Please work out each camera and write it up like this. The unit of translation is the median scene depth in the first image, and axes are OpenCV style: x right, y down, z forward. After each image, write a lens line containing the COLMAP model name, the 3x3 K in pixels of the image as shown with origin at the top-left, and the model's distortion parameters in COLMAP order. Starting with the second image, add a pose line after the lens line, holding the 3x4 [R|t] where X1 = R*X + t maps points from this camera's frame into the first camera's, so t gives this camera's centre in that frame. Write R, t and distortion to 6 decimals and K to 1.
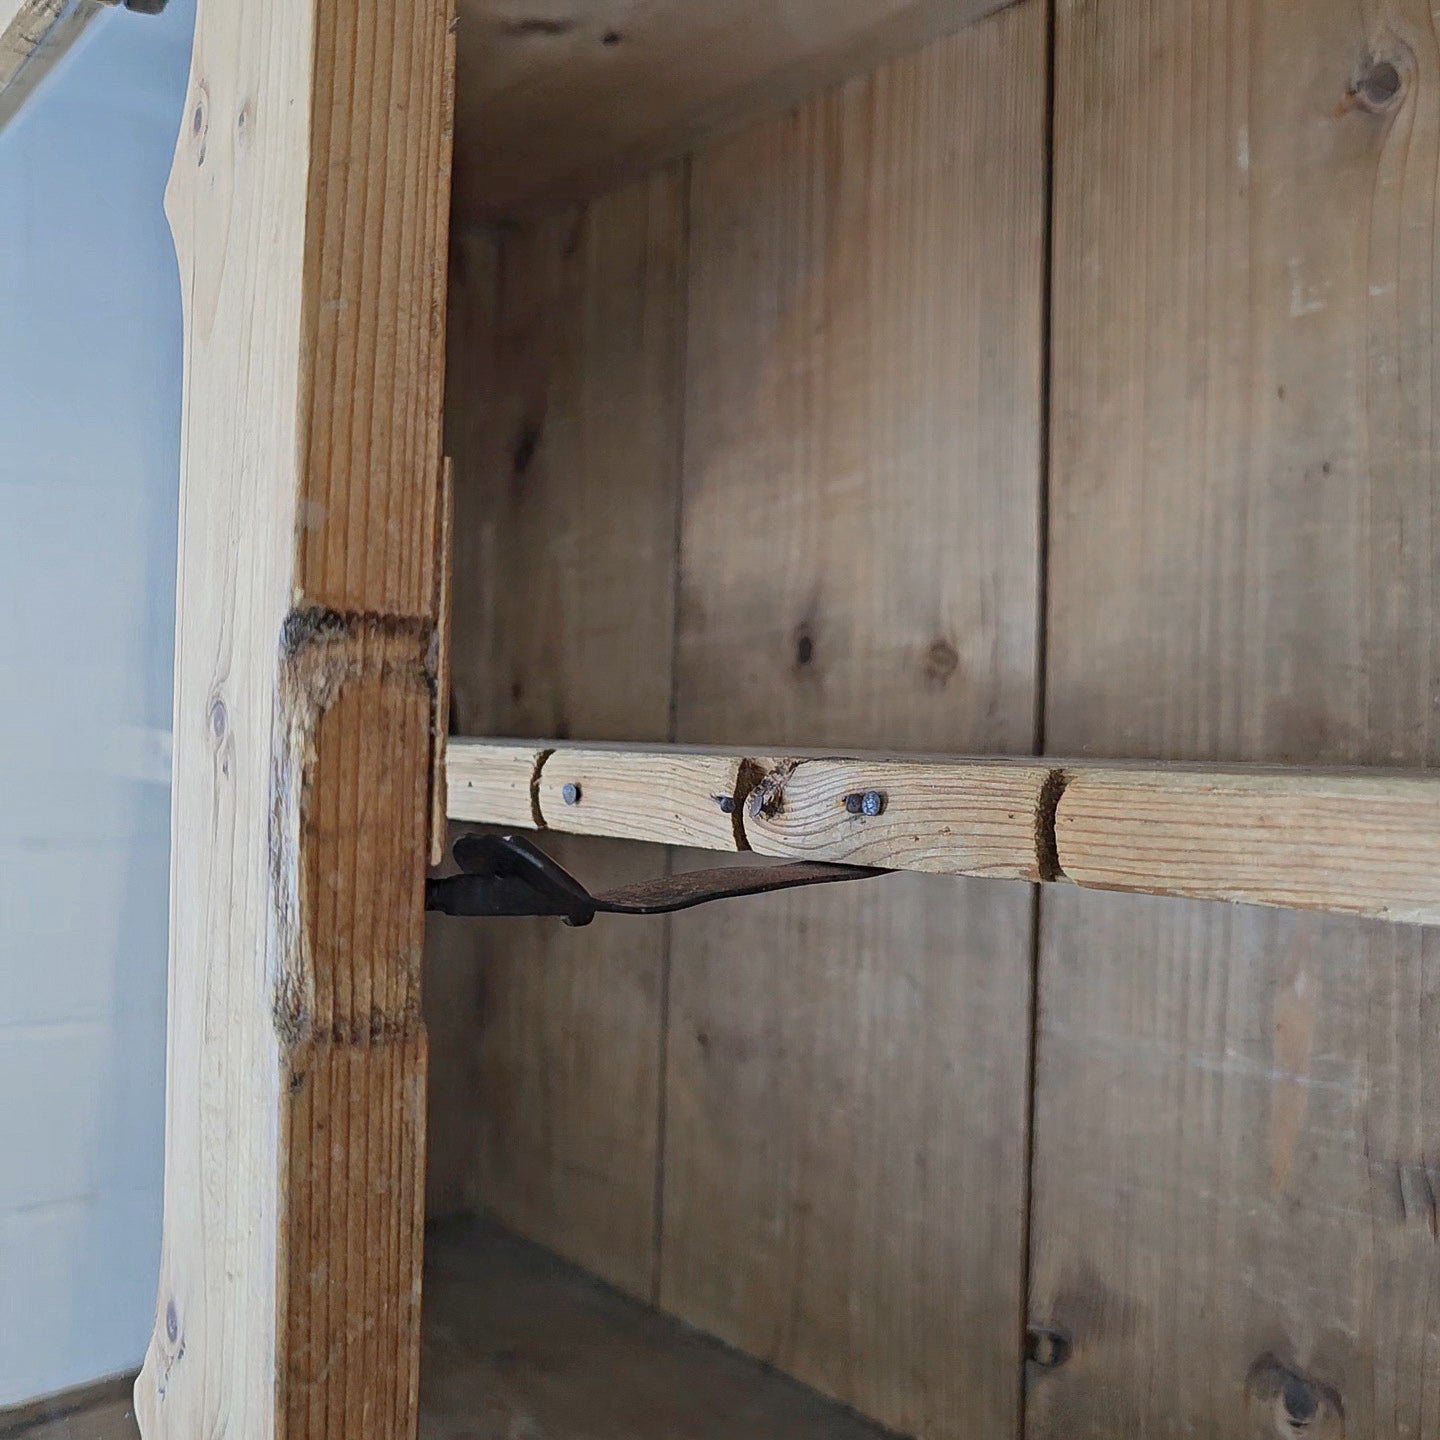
lens RADIAL K [[1667.9, 0, 719.0], [0, 1667.9, 733.3], [0, 0, 1]] dist [-0.012688, 0.000000]
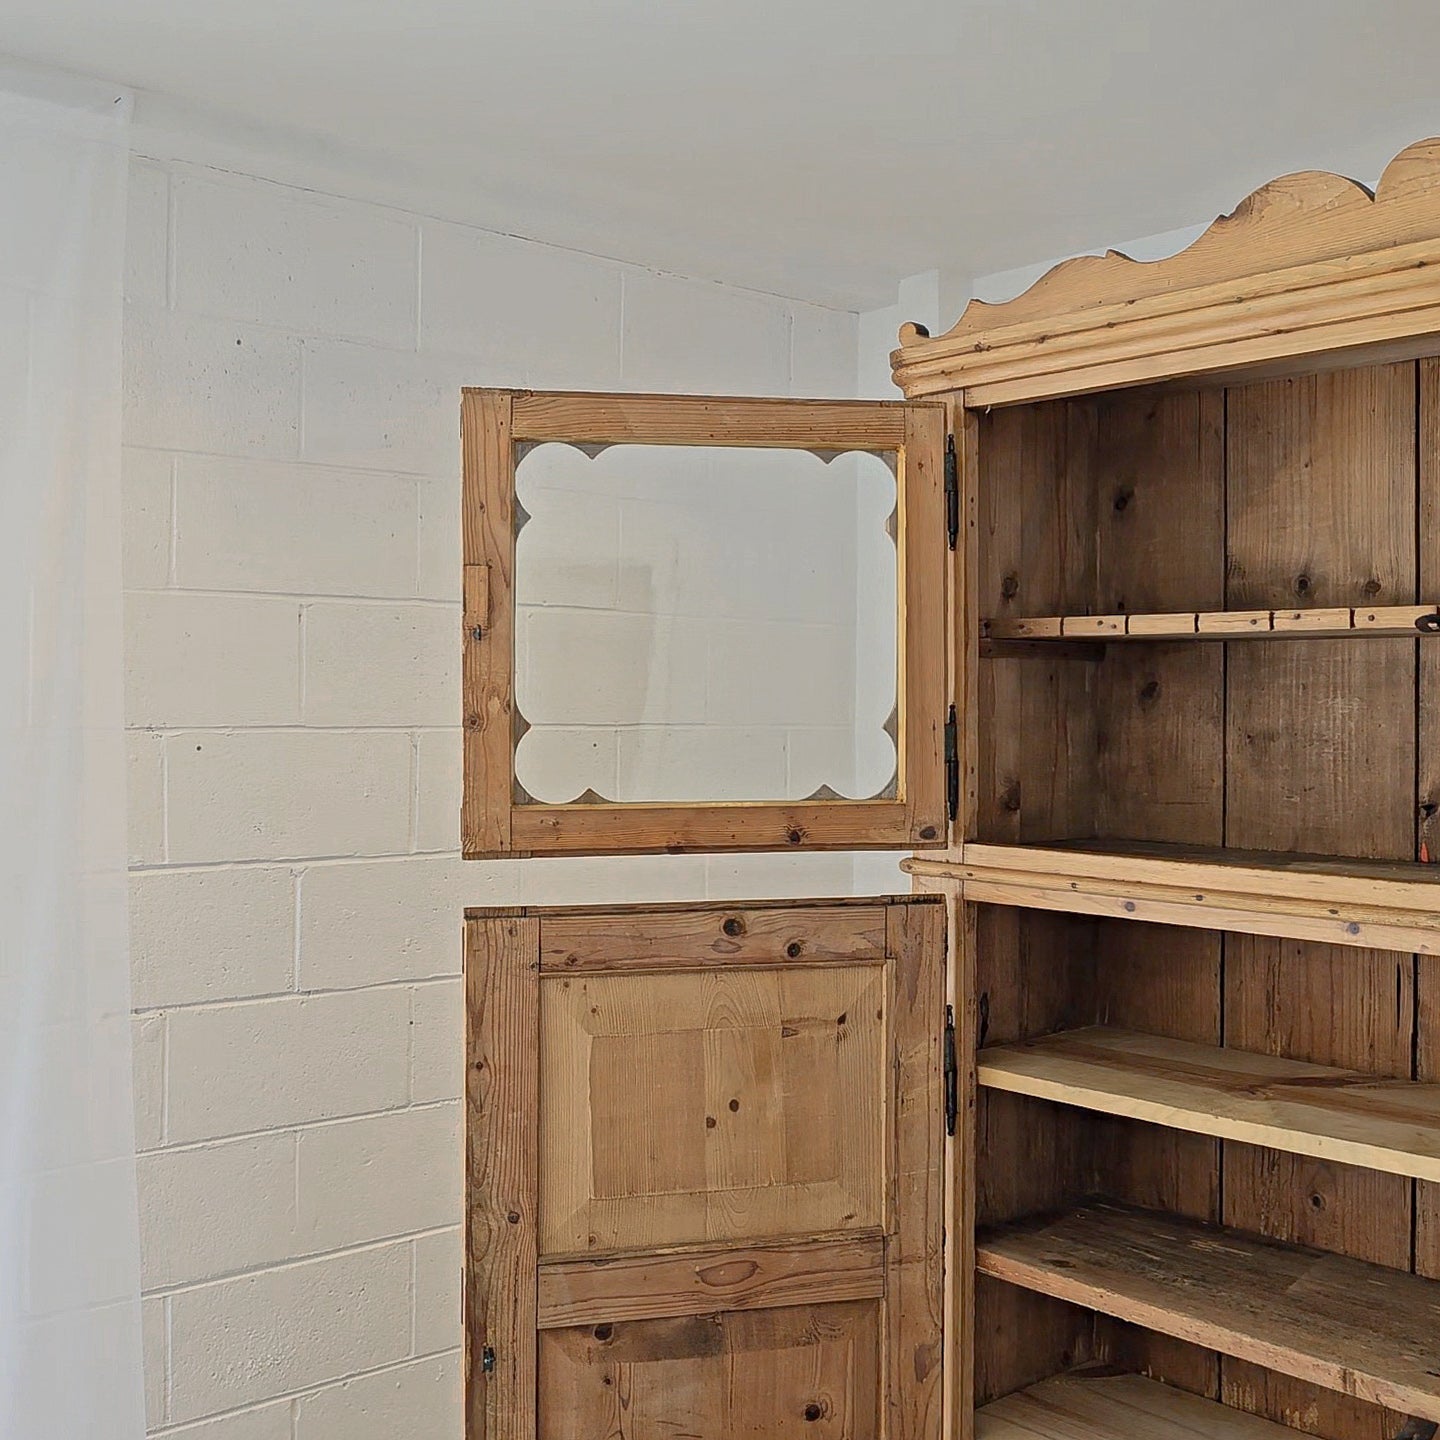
lens RADIAL K [[1667.9, 0, 738.4], [0, 1667.9, 705.9], [0, 0, 1]] dist [-0.012688, 0.000000]
pose [[0.993764, -0.018971, 0.109879, -1.371420], [0.017957, 0.999787, 0.010211, 0.121422], [-0.110049, -0.008174, 0.993893, -1.873362]]
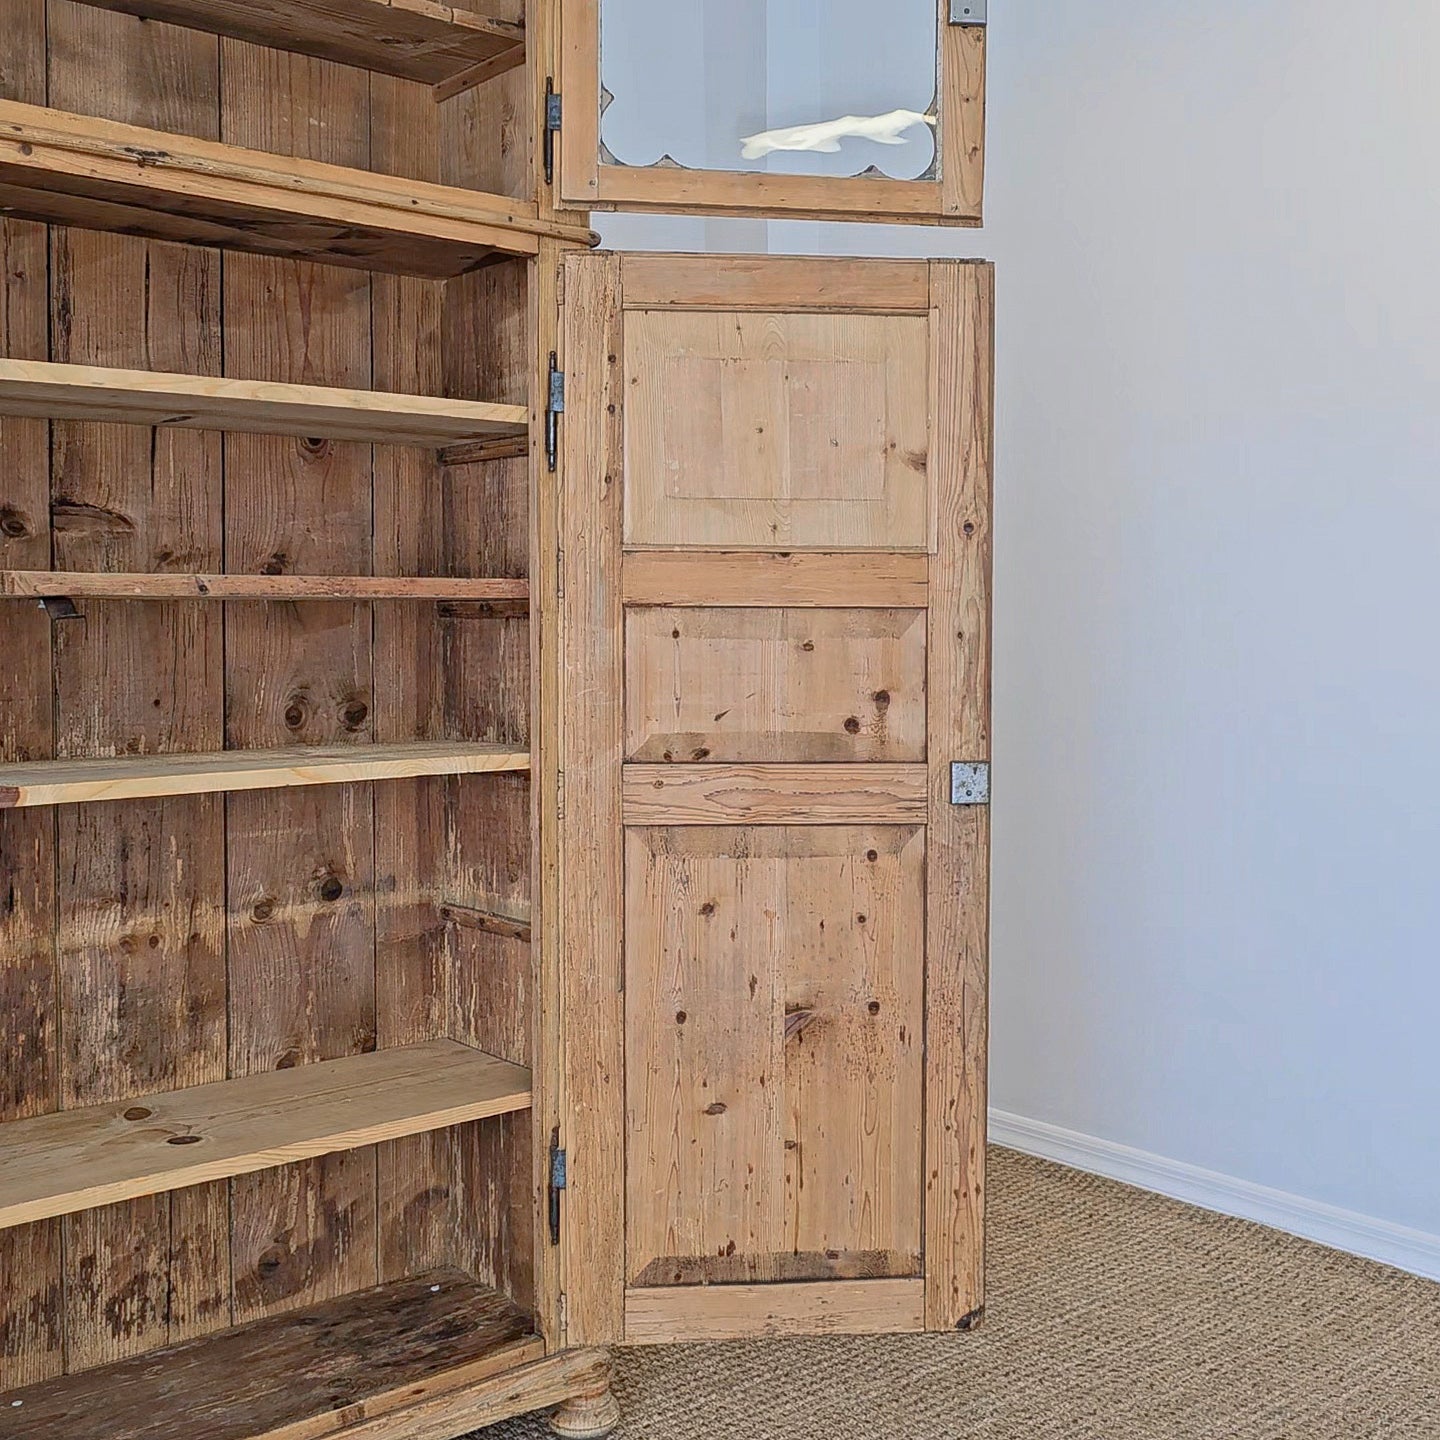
lens RADIAL K [[1667.9, 0, 736.4], [0, 1667.9, 681.9], [0, 0, 1]] dist [-0.012688, 0.000000]
pose [[-0.094494, -0.058793, 0.993788, -3.054956], [-0.008873, 0.998265, 0.058215, 1.206251], [-0.995486, -0.003317, -0.094852, -0.374125]]
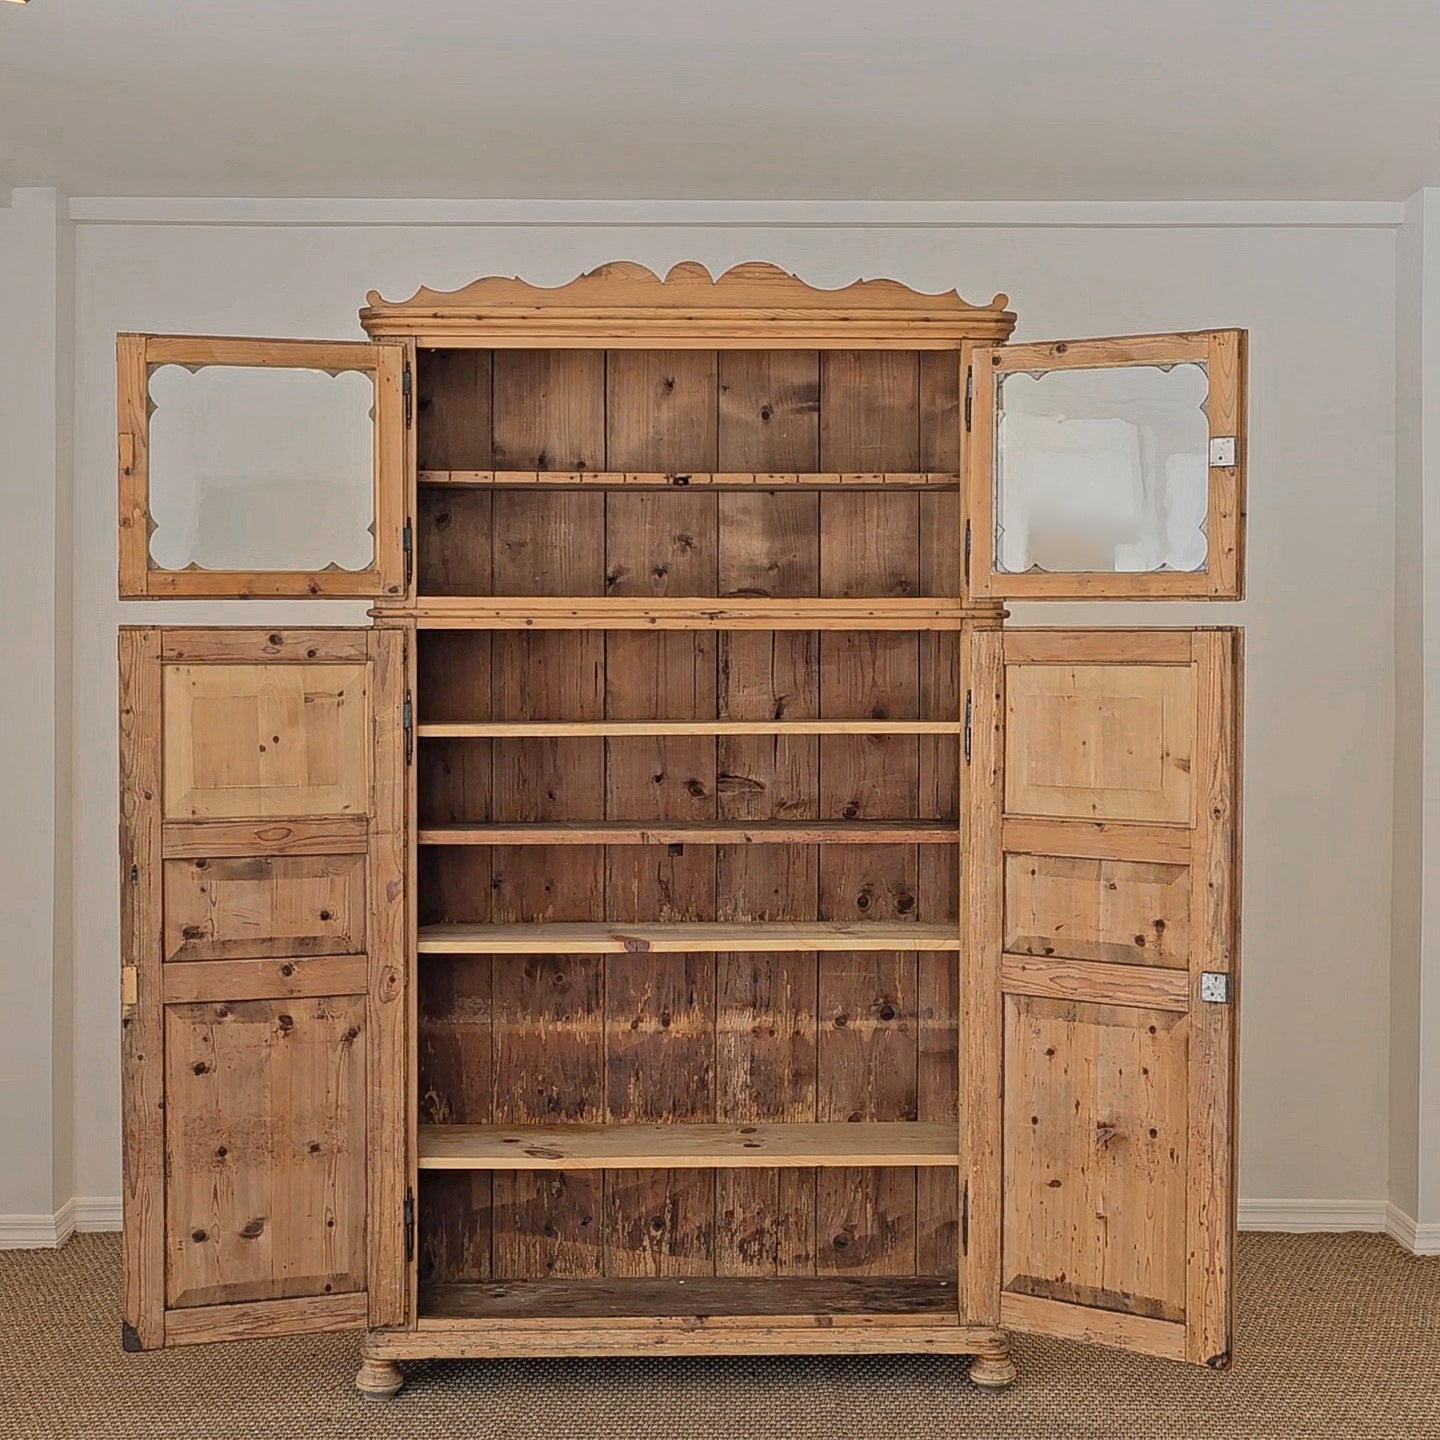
lens RADIAL K [[2166.4, 0, 709.7], [0, 2166.4, 693.9], [0, 0, 1]] dist [0.020622, 0.000000]
pose [[0.568292, -0.037913, 0.821953, -5.889999], [0.006481, 0.999113, 0.041604, 0.445503], [-0.822801, -0.018316, 0.568034, -3.640747]]
